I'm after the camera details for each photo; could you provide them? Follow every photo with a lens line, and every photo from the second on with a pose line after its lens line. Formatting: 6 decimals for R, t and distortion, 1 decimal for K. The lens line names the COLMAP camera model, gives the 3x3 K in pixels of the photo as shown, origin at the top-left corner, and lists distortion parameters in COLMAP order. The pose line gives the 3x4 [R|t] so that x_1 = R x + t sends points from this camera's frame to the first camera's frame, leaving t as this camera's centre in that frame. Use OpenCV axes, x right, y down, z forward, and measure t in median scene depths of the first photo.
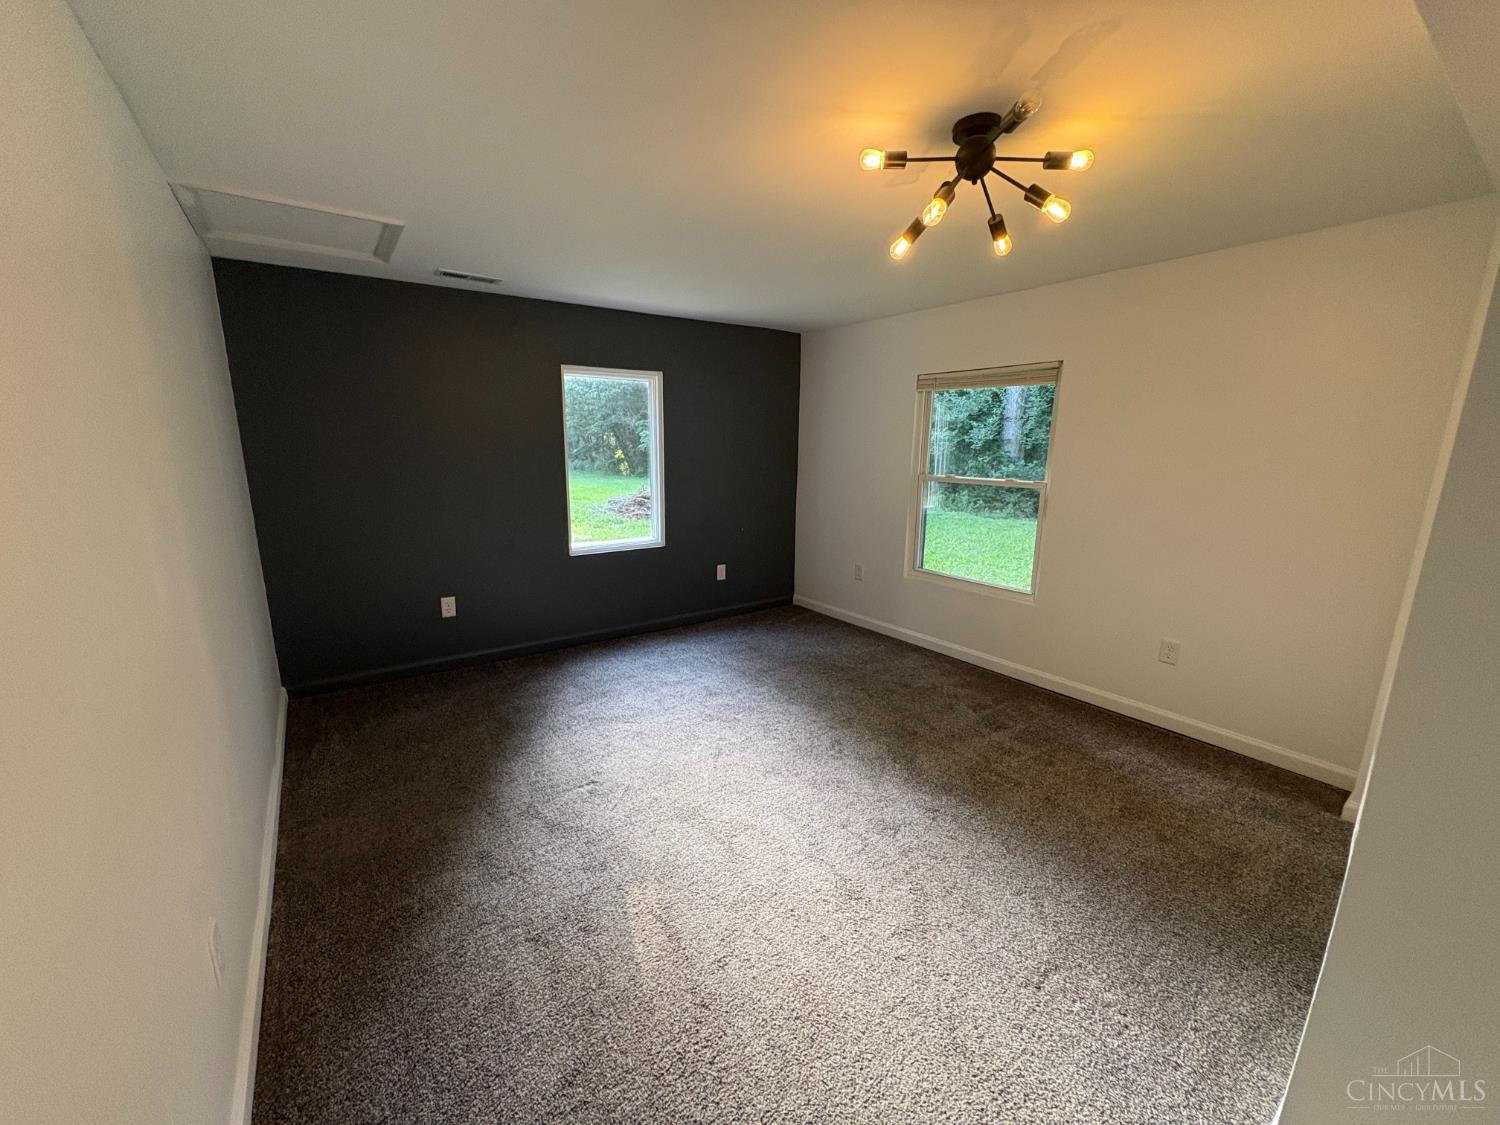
lens RADIAL K [[594.1, 0, 745.7], [0, 594.1, 561.6], [0, 0, 1]] dist [0.000905, 0.000100]
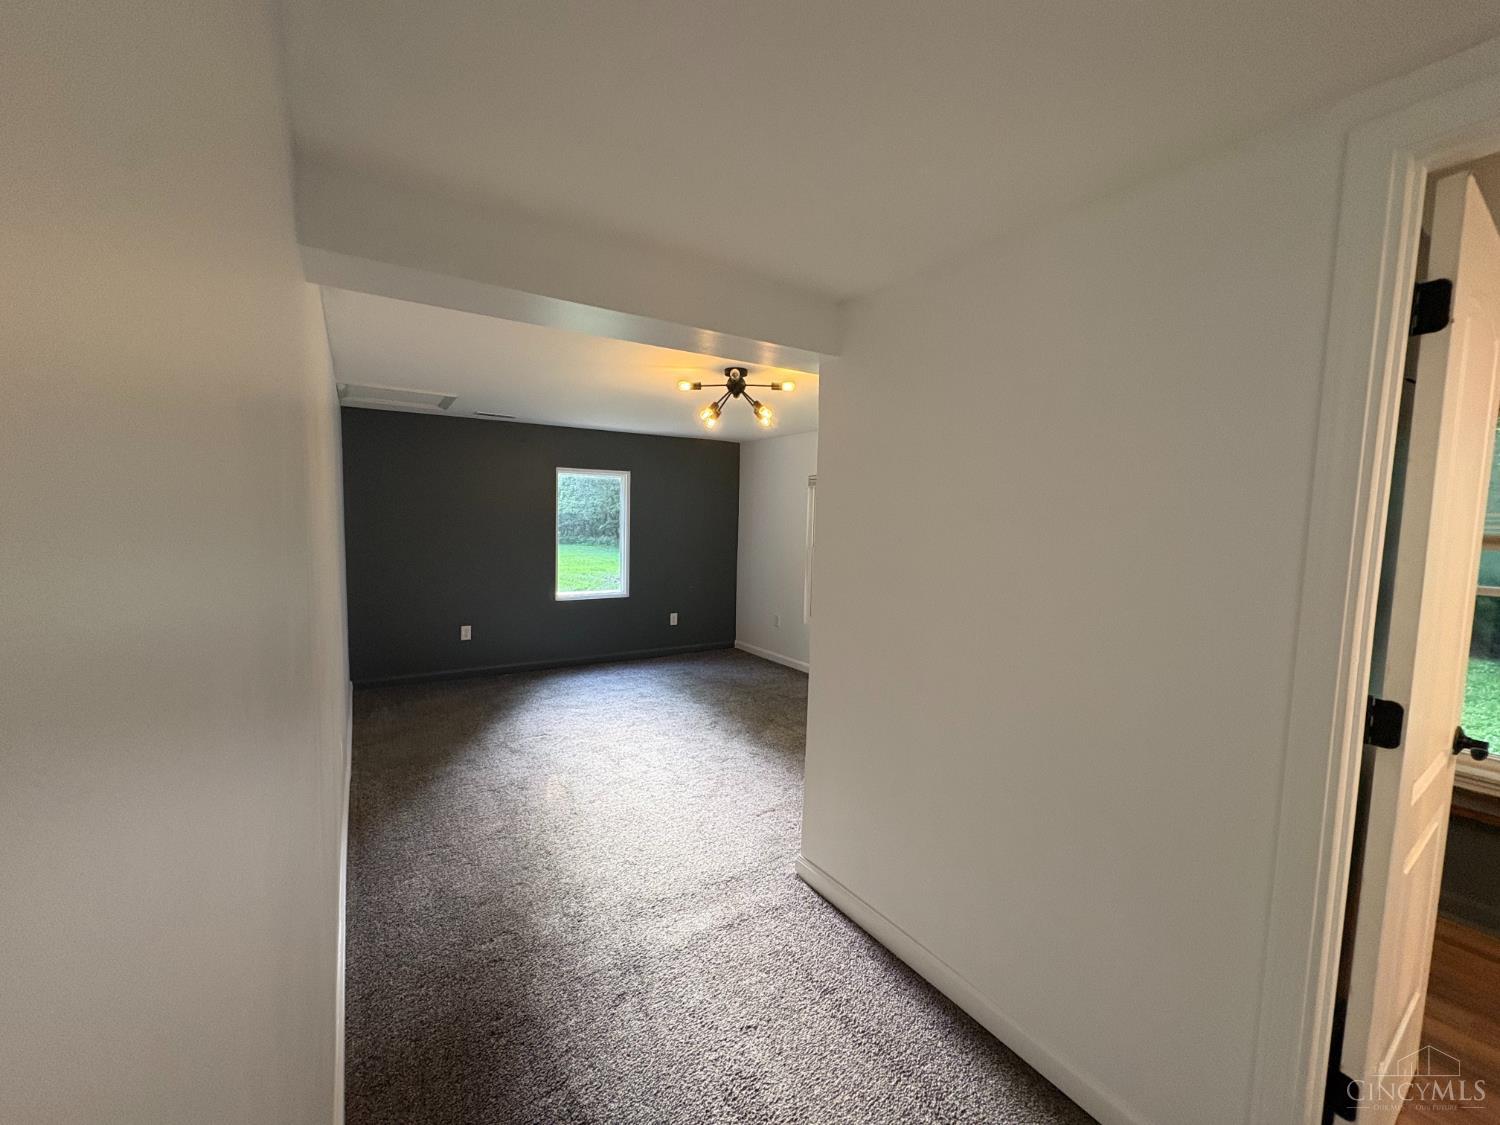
lens RADIAL K [[593.0, 0, 750.0], [0, 593.0, 562.5], [0, 0, 1]] dist [-0.001285, -0.000037]
pose [[0.999164, 0.016826, -0.037253, 0.263993], [-0.021464, 0.991563, -0.127836, 0.088031], [0.034788, 0.128528, 0.991095, -0.465641]]
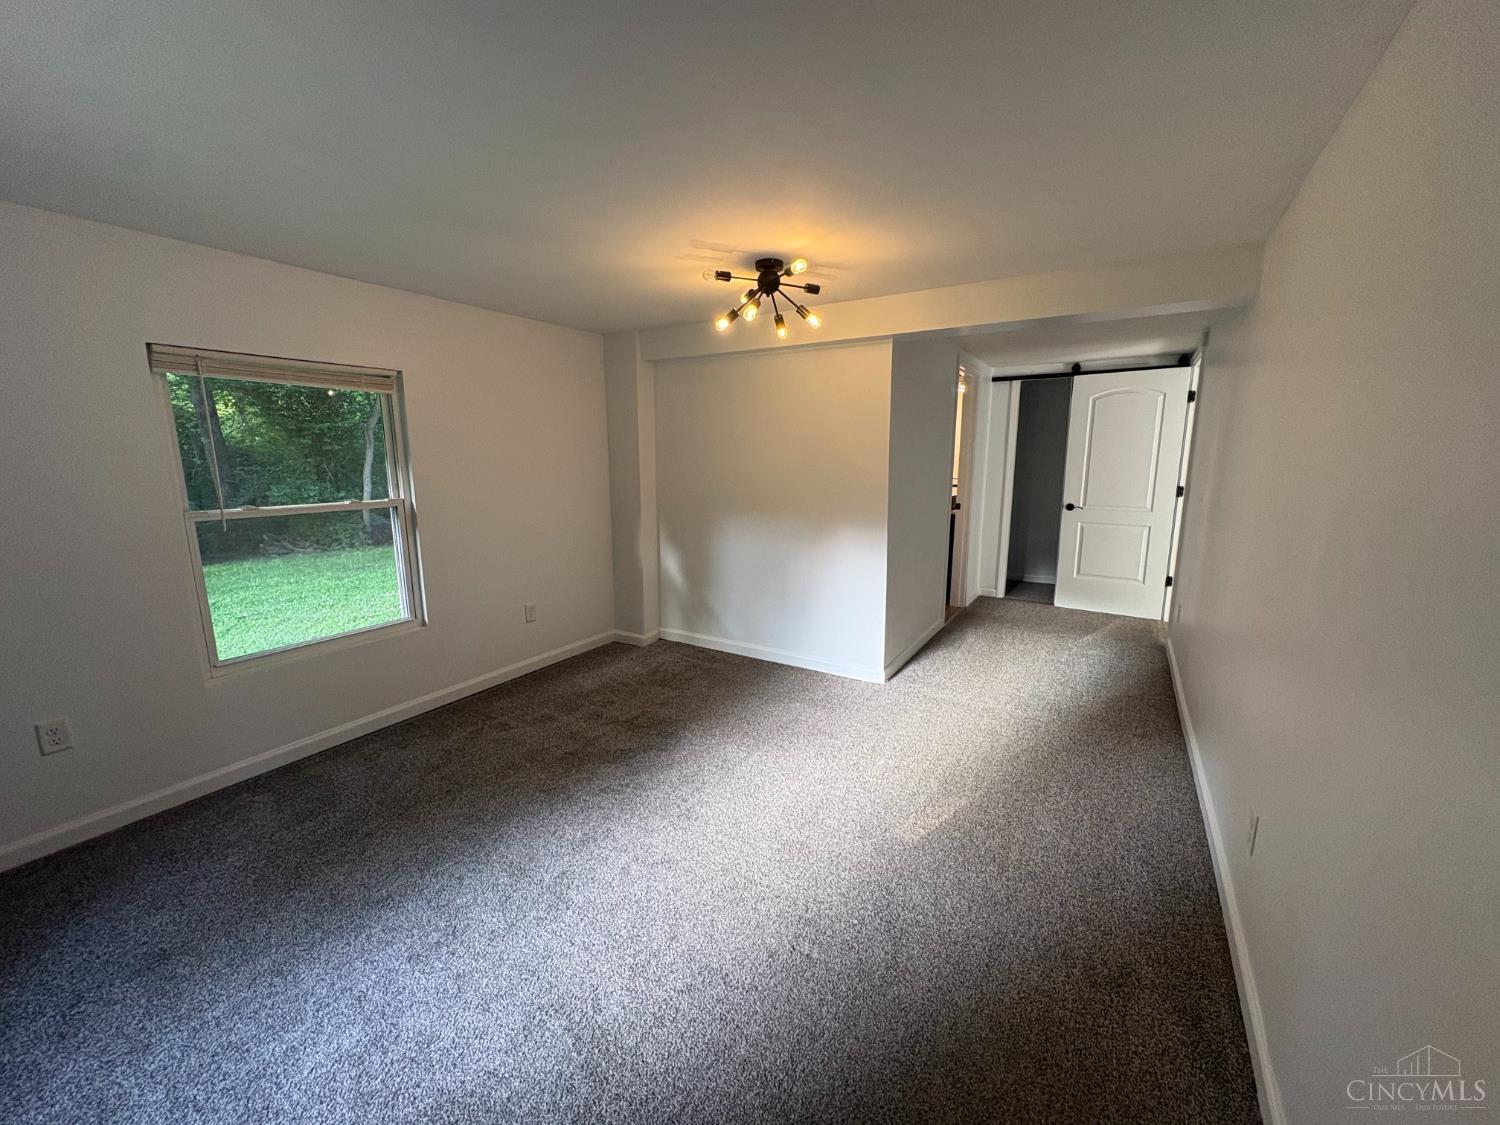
lens RADIAL K [[594.1, 0, 745.7], [0, 594.1, 561.6], [0, 0, 1]] dist [0.000905, 0.000100]
pose [[-0.362320, -0.163858, 0.917537, -0.616442], [0.203900, 0.946646, 0.249573, -0.176685], [-0.909477, 0.277511, -0.309578, 0.904330]]
